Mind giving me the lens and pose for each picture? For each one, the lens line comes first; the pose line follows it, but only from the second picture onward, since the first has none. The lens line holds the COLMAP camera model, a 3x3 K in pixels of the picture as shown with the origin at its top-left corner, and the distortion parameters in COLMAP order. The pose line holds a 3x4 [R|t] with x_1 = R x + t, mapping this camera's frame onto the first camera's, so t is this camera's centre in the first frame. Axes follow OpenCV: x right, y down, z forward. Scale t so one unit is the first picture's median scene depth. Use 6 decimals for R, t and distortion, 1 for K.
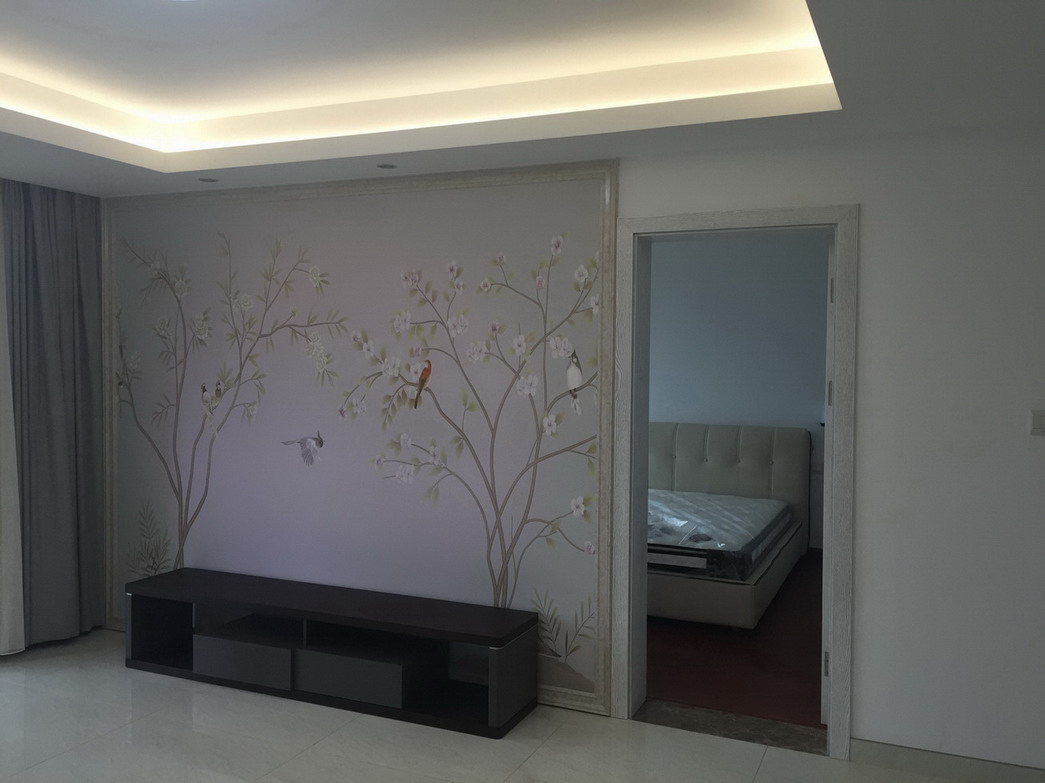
lens RADIAL K [[908.5, 0, 521.3], [0, 908.5, 390.1], [0, 0, 1]] dist [0.042170, -0.029692]
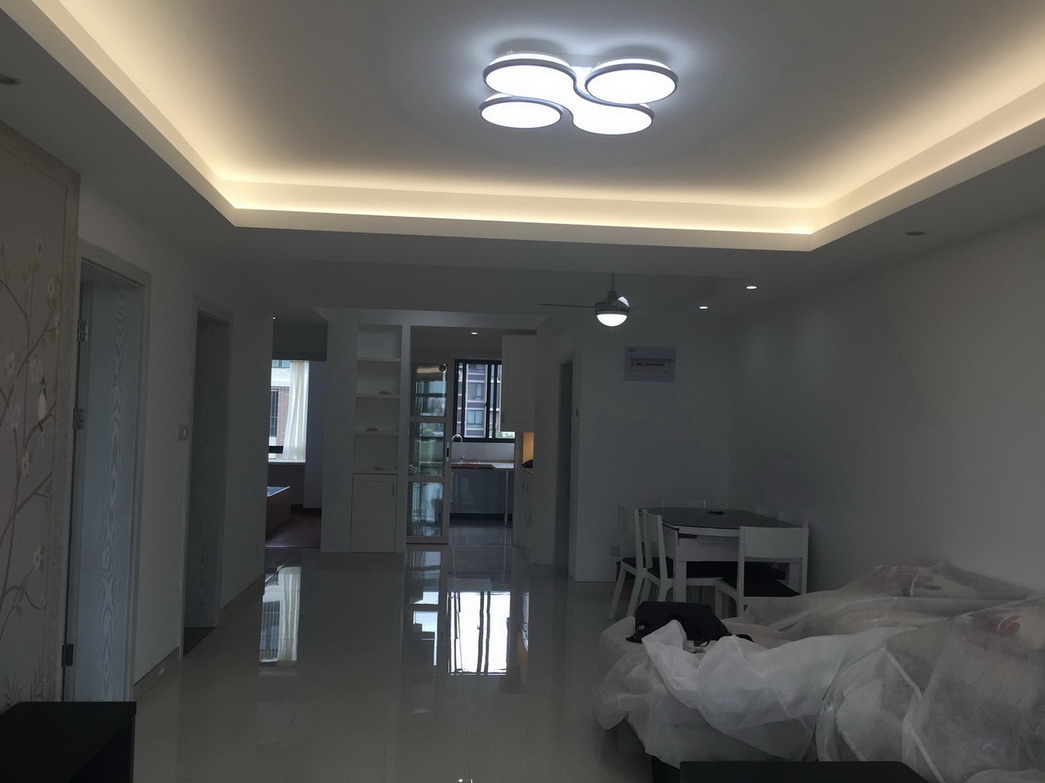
lens RADIAL K [[908.5, 0, 525.0], [0, 908.5, 390.0], [0, 0, 1]] dist [0.042170, -0.029692]
pose [[-0.483936, 0.006988, 0.875076, -0.904276], [-0.008183, 0.999888, -0.012510, -0.022543], [-0.875065, -0.013215, -0.483824, 1.009624]]
